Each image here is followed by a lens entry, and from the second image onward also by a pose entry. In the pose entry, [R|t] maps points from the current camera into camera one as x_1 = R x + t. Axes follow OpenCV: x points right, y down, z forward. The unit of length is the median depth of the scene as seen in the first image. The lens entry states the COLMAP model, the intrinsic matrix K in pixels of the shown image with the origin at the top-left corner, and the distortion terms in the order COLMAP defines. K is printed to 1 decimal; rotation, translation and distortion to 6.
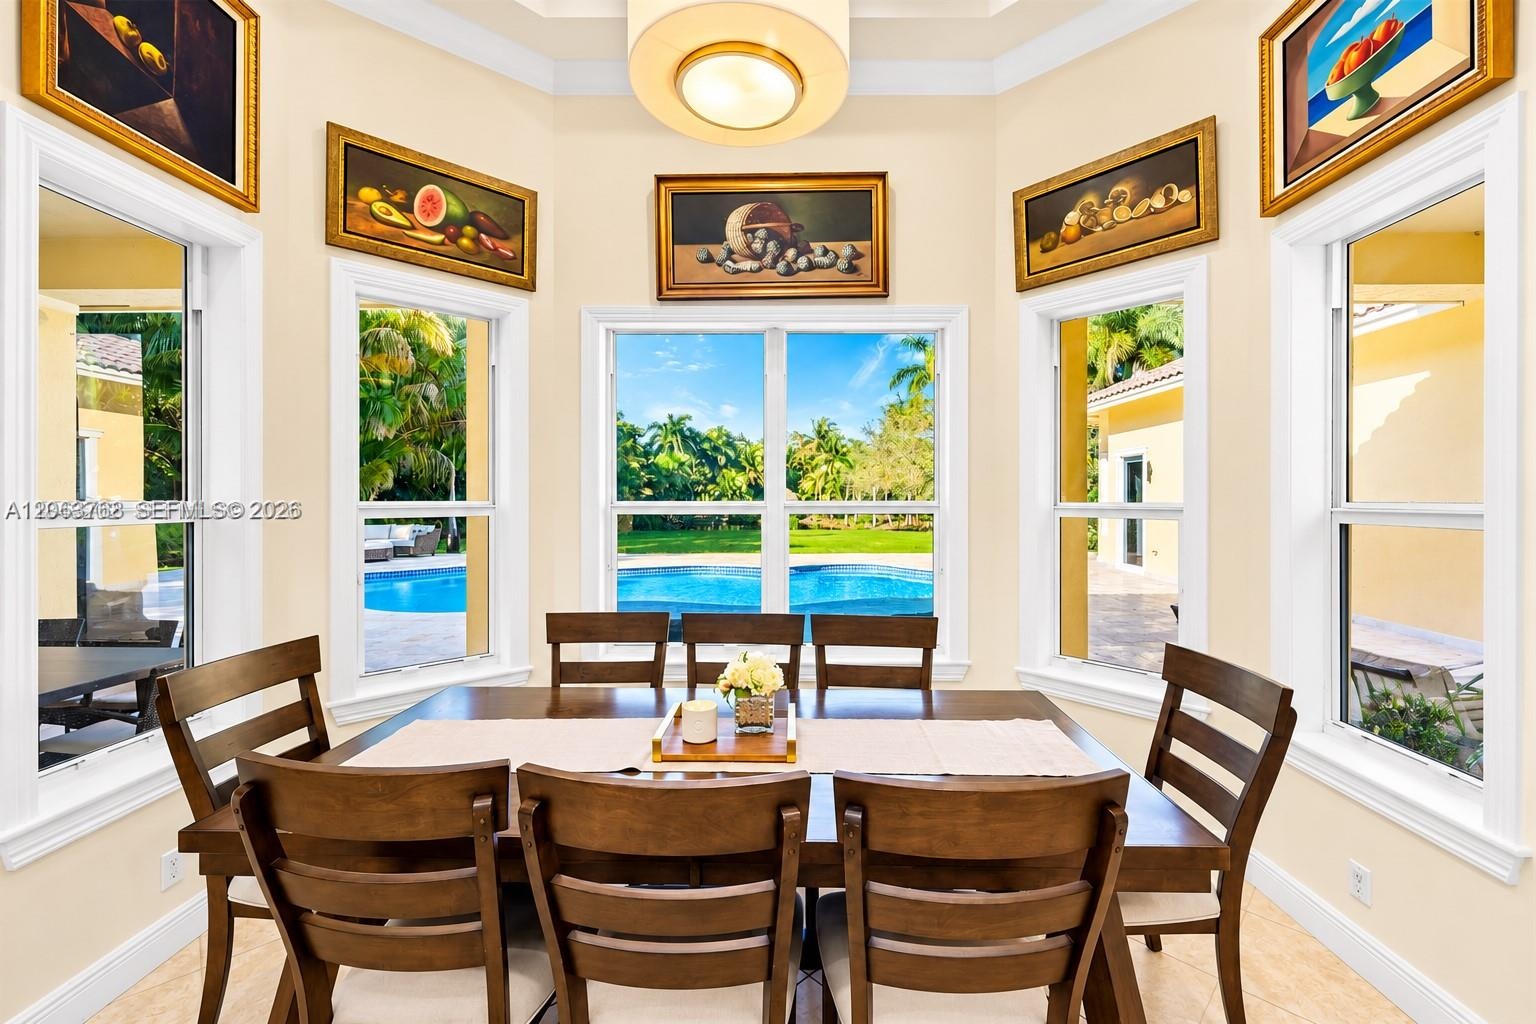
lens RADIAL K [[642.7, 0, 797.9], [0, 642.7, 494.7], [0, 0, 1]] dist [0.016887, 0.000546]
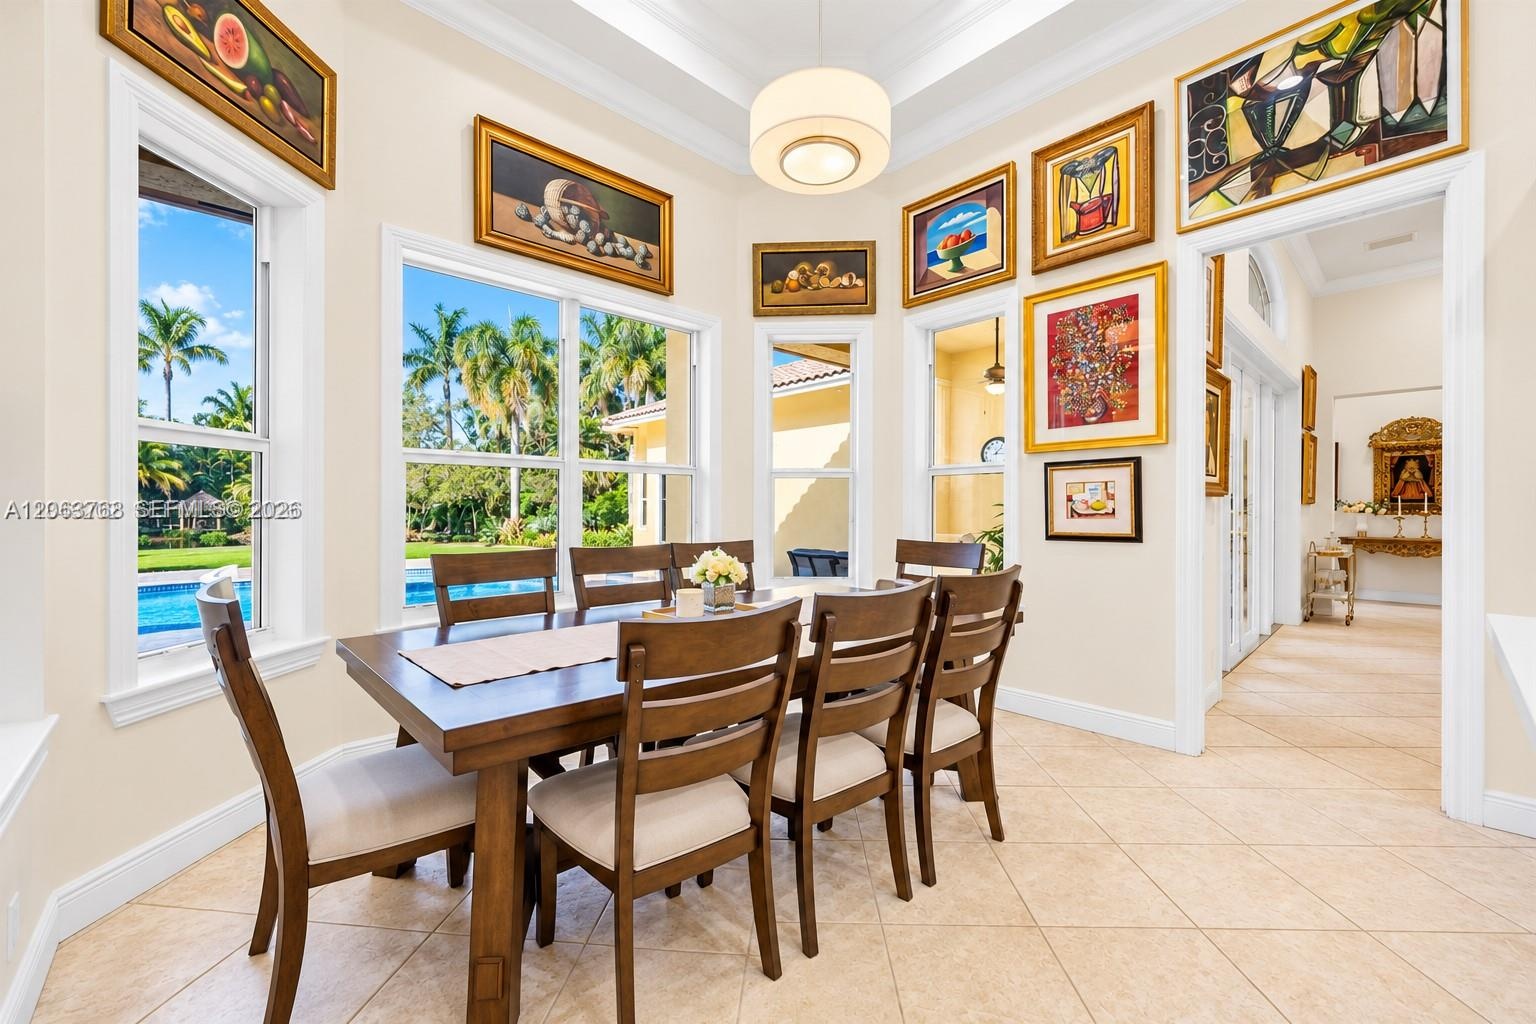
lens RADIAL K [[642.7, 0, 794.0], [0, 642.7, 509.9], [0, 0, 1]] dist [0.016887, 0.000546]
pose [[0.704996, 0.004872, 0.709194, -0.588765], [-0.000179, 0.999978, -0.006692, 0.111979], [-0.709211, 0.004591, 0.704982, -0.030583]]
